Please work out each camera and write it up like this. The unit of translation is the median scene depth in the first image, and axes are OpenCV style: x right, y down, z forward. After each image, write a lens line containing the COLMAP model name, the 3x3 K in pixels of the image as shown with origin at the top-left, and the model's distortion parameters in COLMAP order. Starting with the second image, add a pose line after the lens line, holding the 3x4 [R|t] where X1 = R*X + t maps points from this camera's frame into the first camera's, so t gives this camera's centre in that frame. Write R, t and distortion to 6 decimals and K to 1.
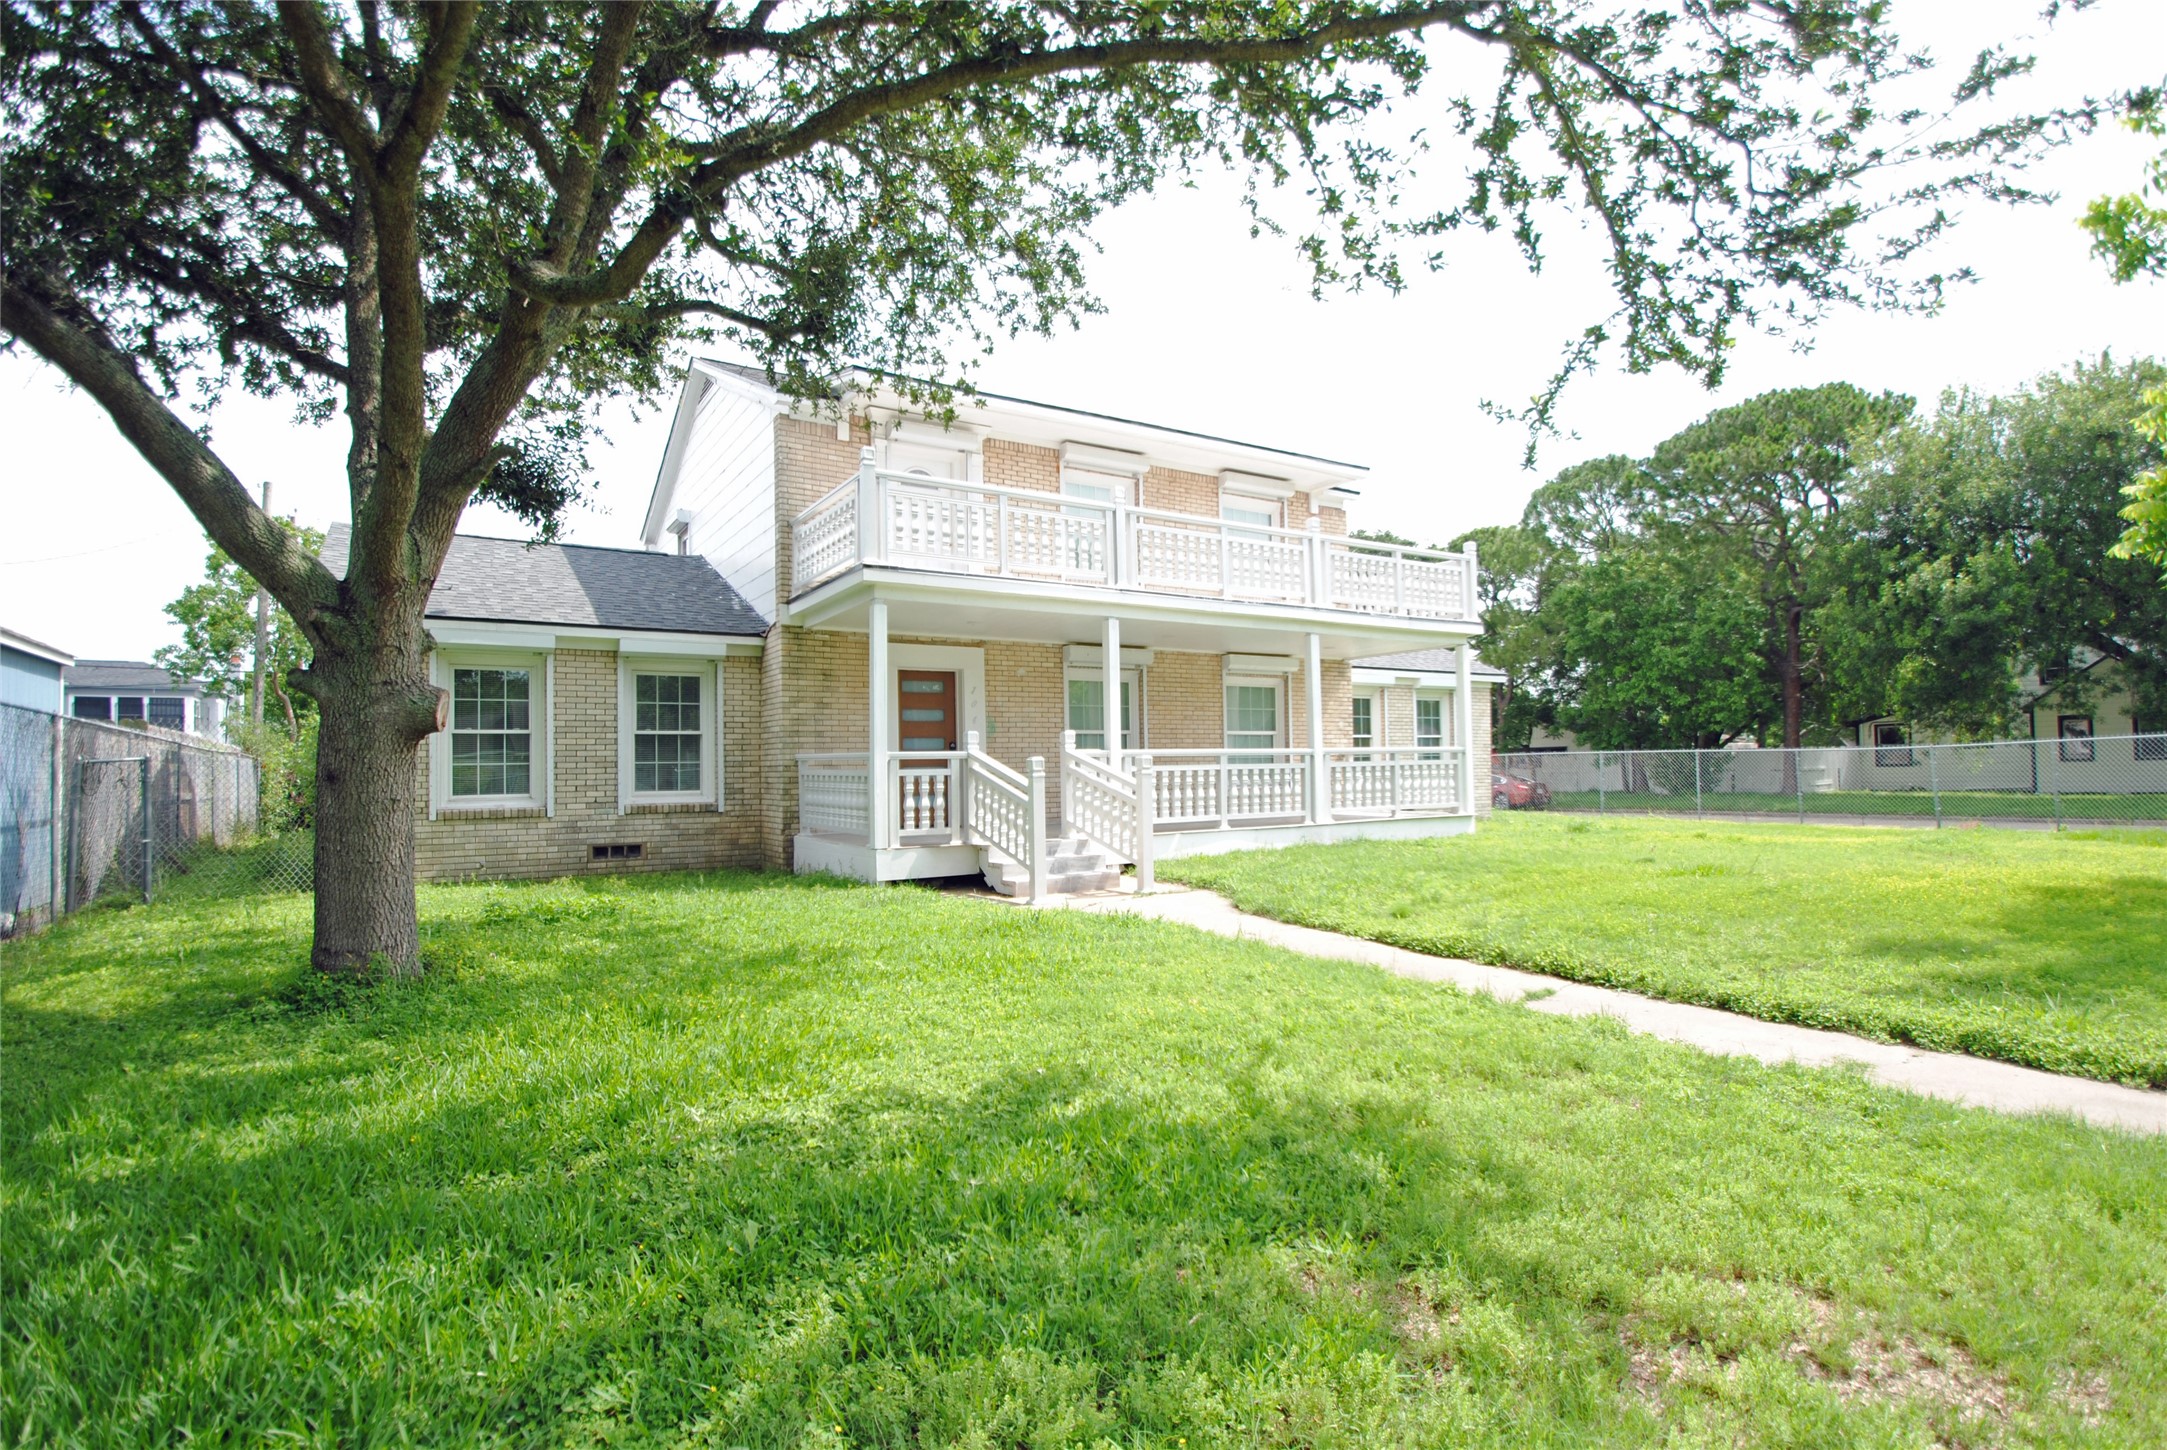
lens RADIAL K [[1055.4, 0, 1068.0], [0, 1055.4, 728.3], [0, 0, 1]] dist [-0.012615, -0.009206]
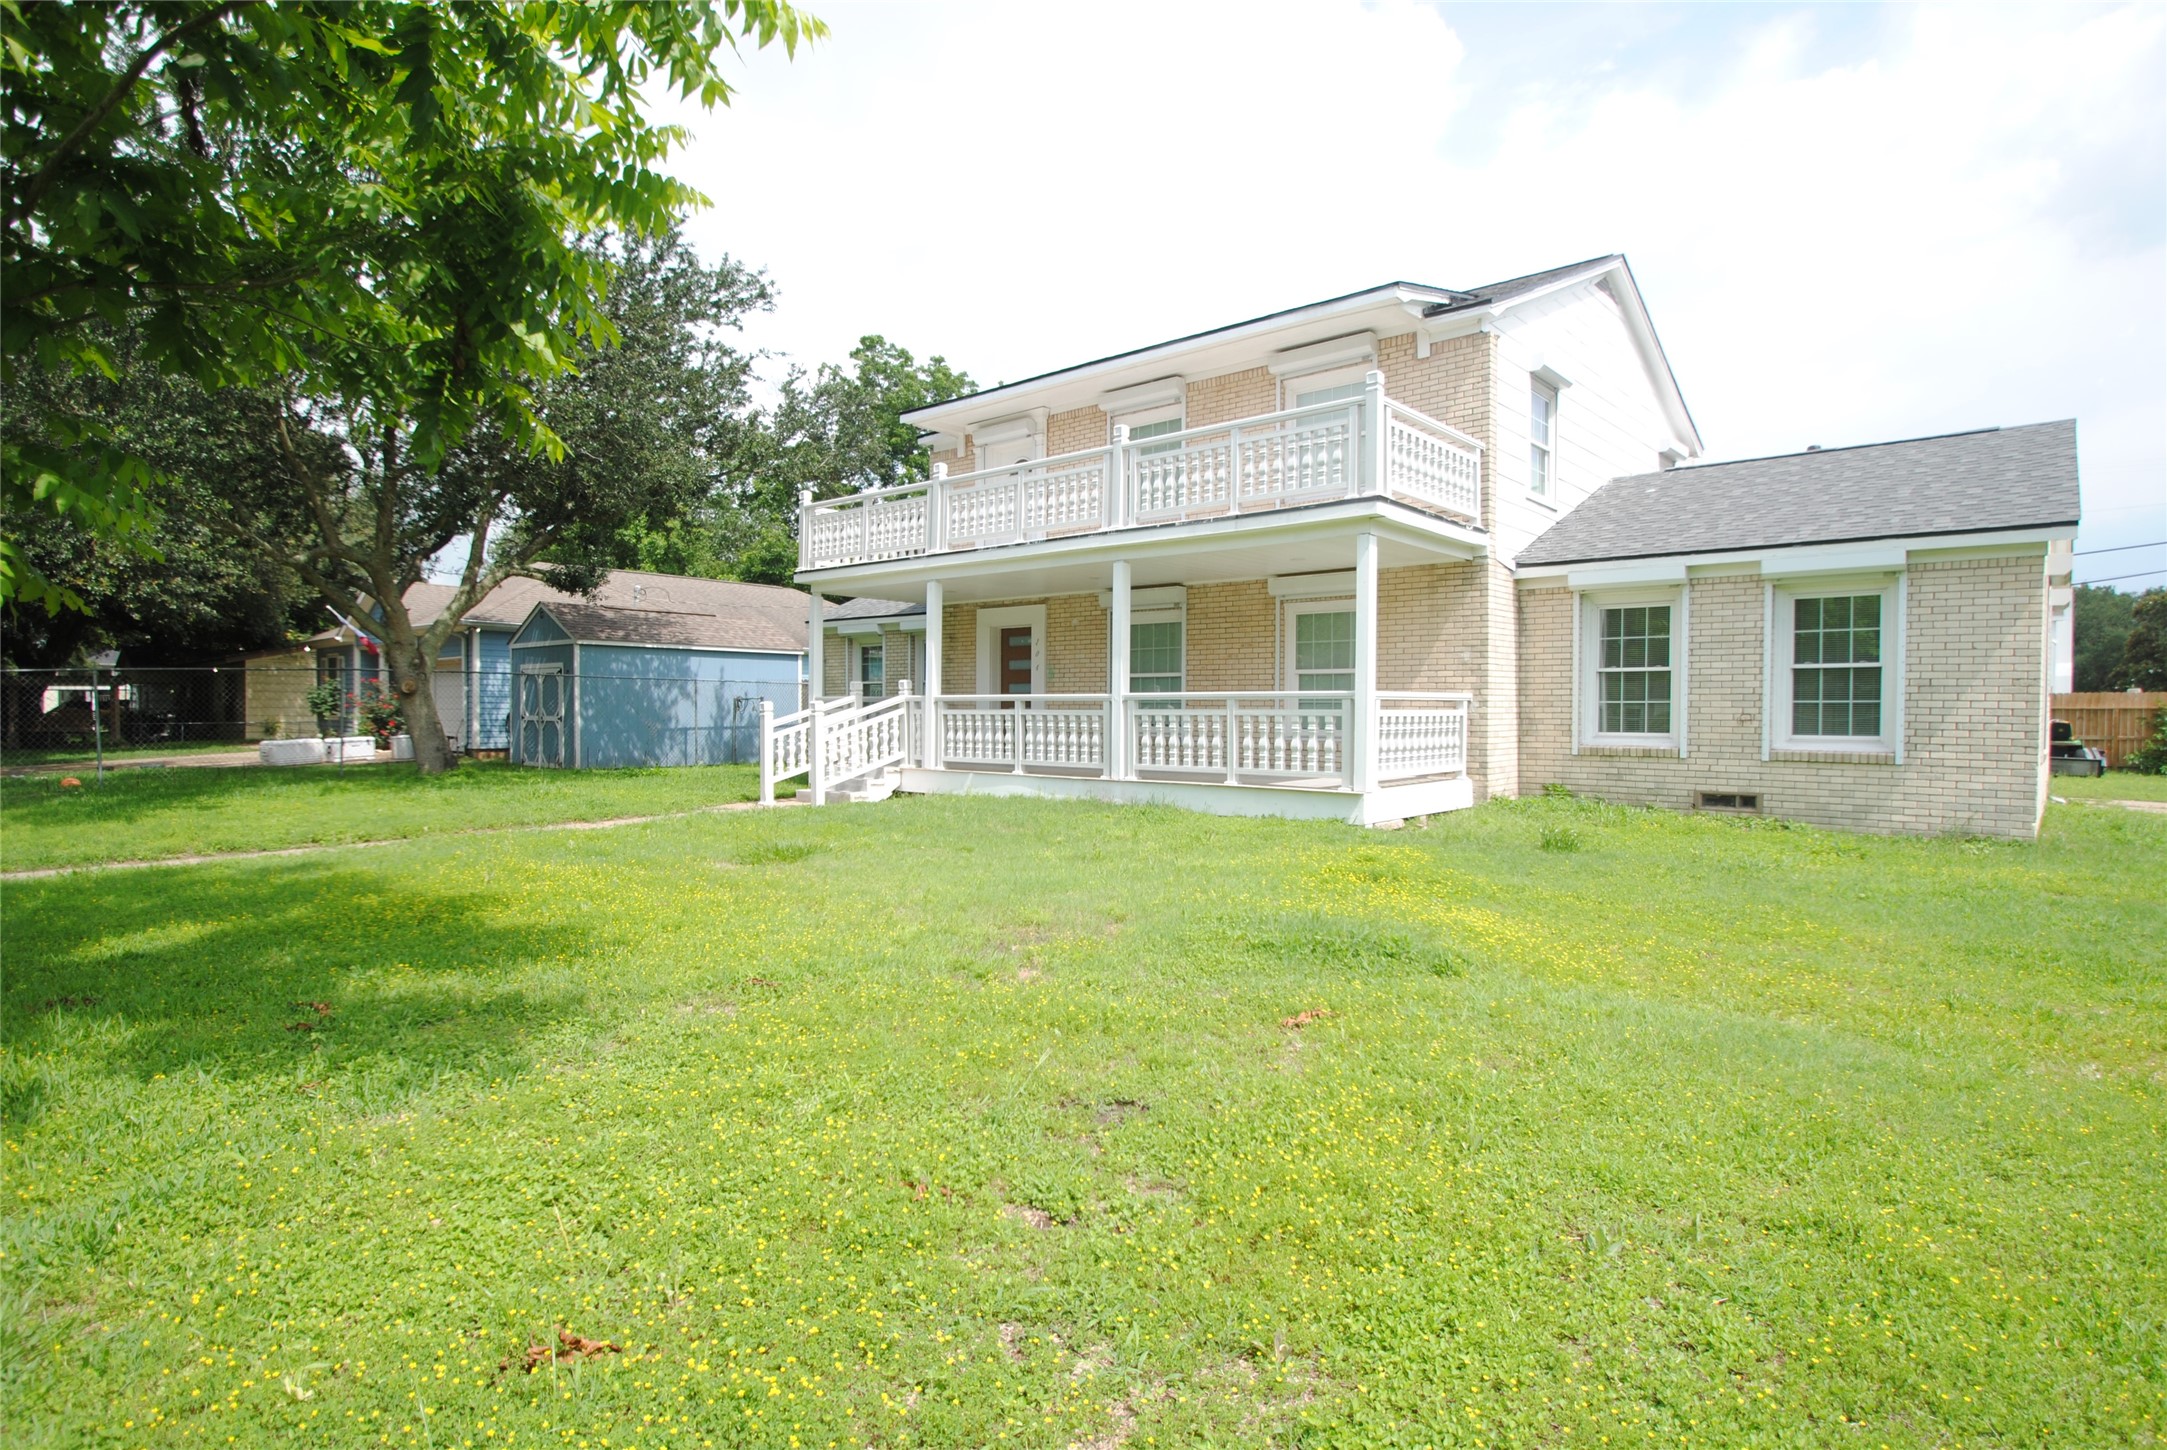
lens RADIAL K [[1103.3, 0, 1089.0], [0, 1103.3, 725.3], [0, 0, 1]] dist [0.000529, 0.000014]
pose [[0.289444, 0.029302, -0.956746, 2.105783], [0.025568, 0.998938, 0.038329, 0.019986], [0.956853, -0.035556, 0.288388, 1.361043]]
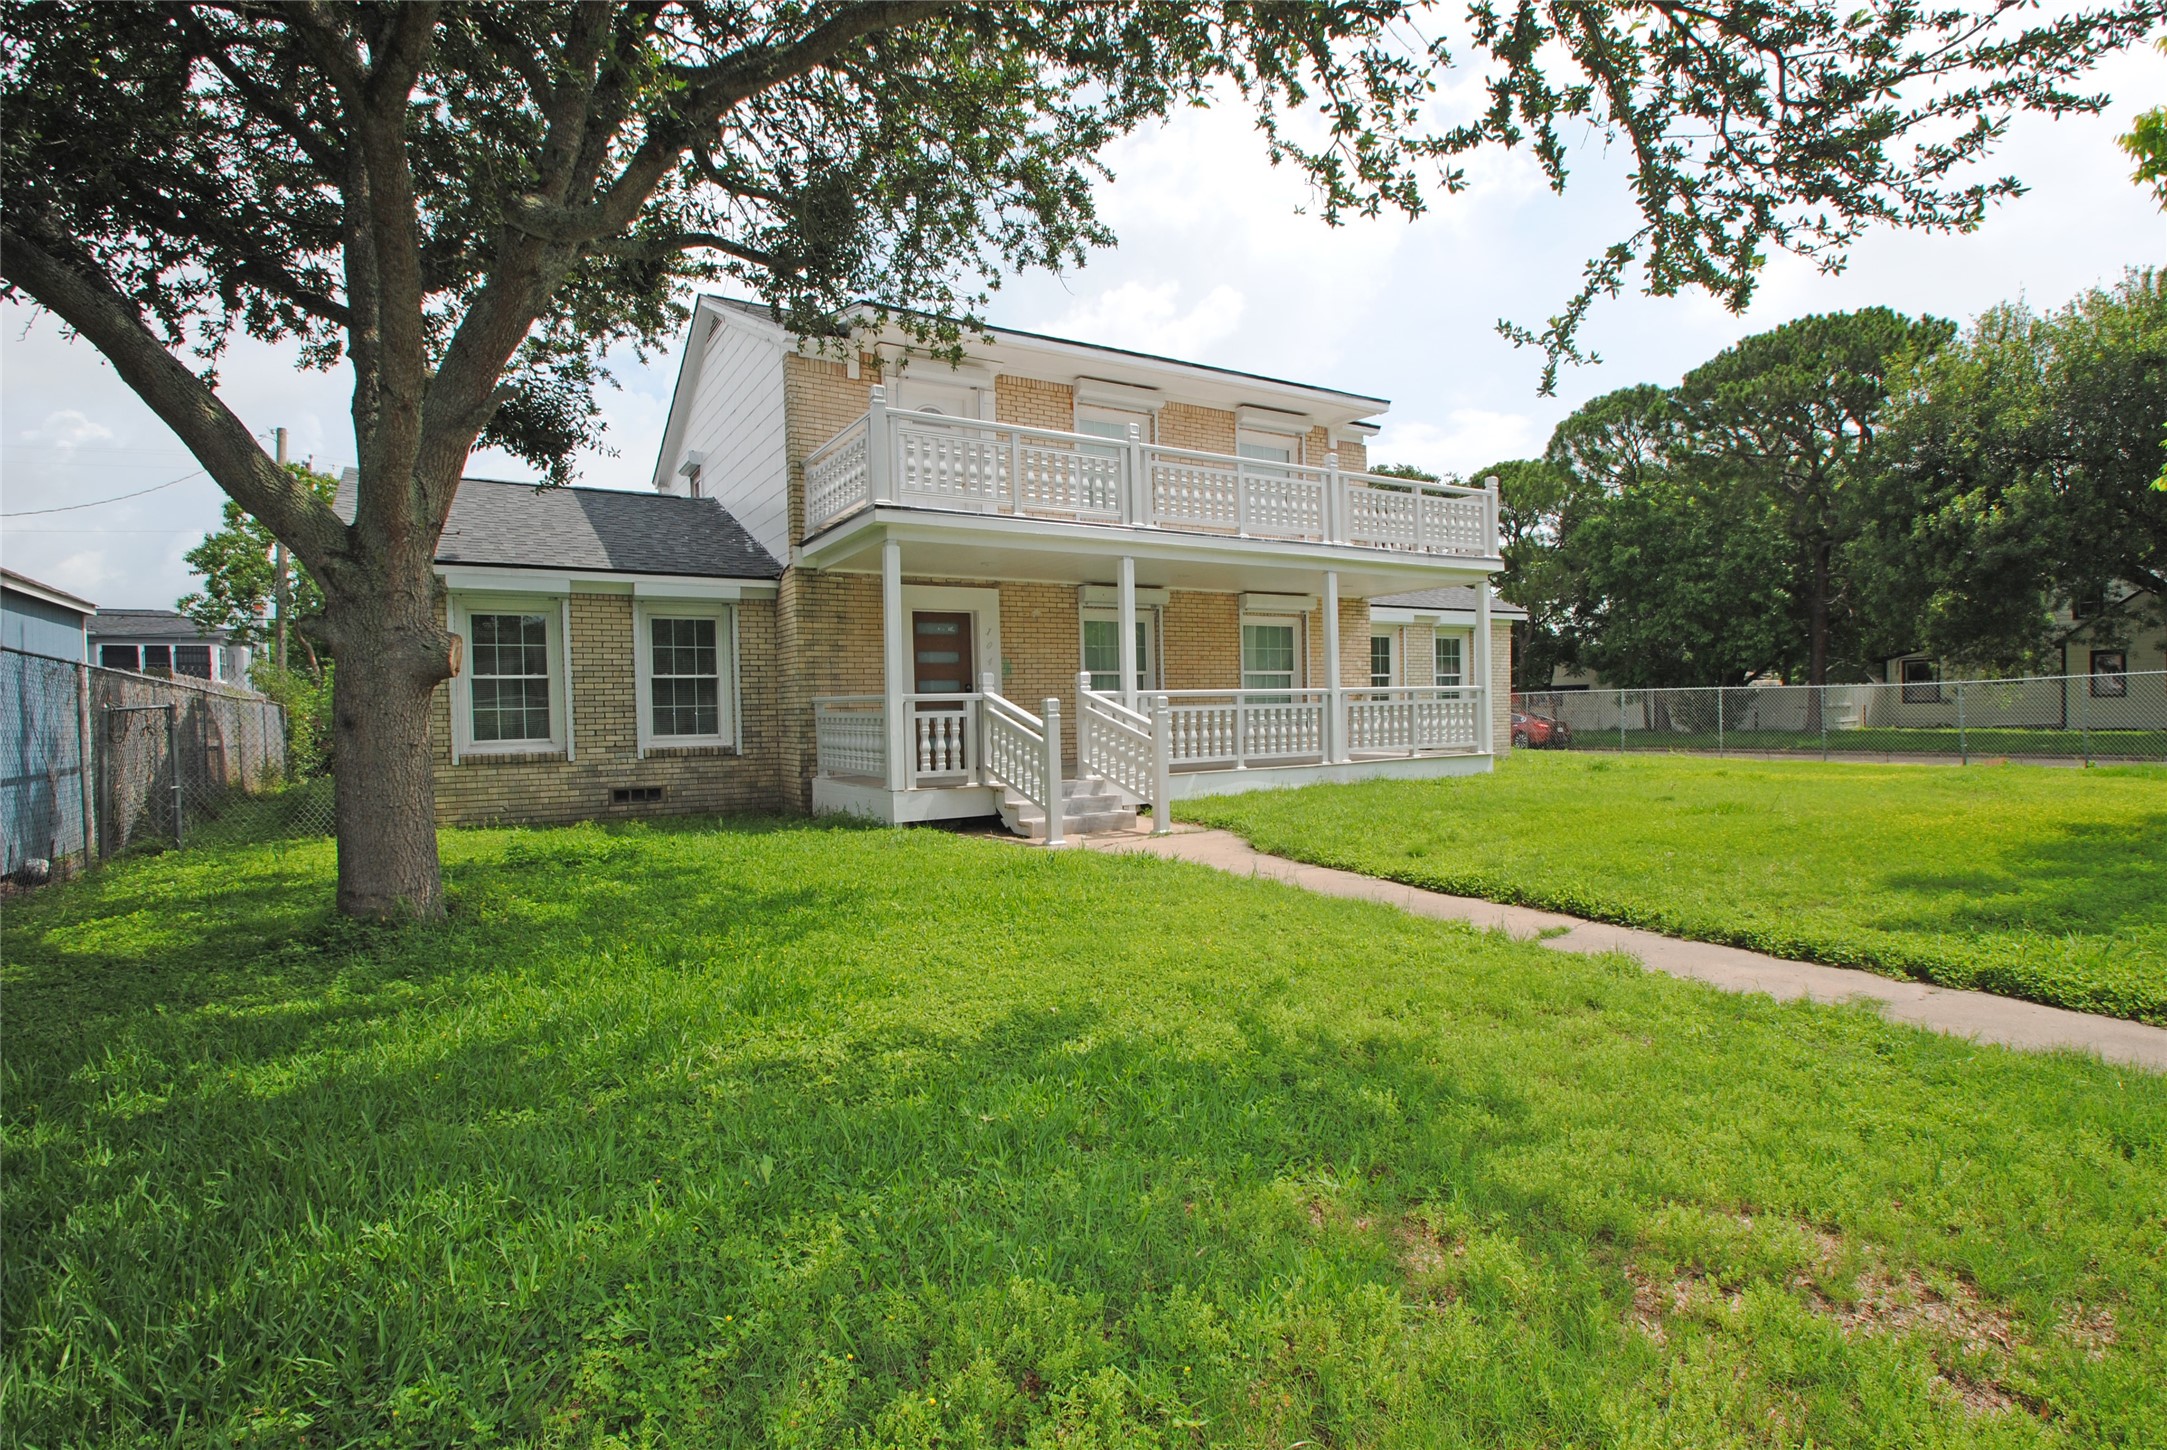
lens RADIAL K [[1055.4, 0, 1068.7], [0, 1055.4, 724.9], [0, 0, 1]] dist [-0.012615, -0.009206]
pose [[0.999845, -0.006186, -0.016501, 0.004419], [0.007040, 0.998611, 0.052215, 0.000413], [0.016156, -0.052324, 0.998499, 0.003727]]
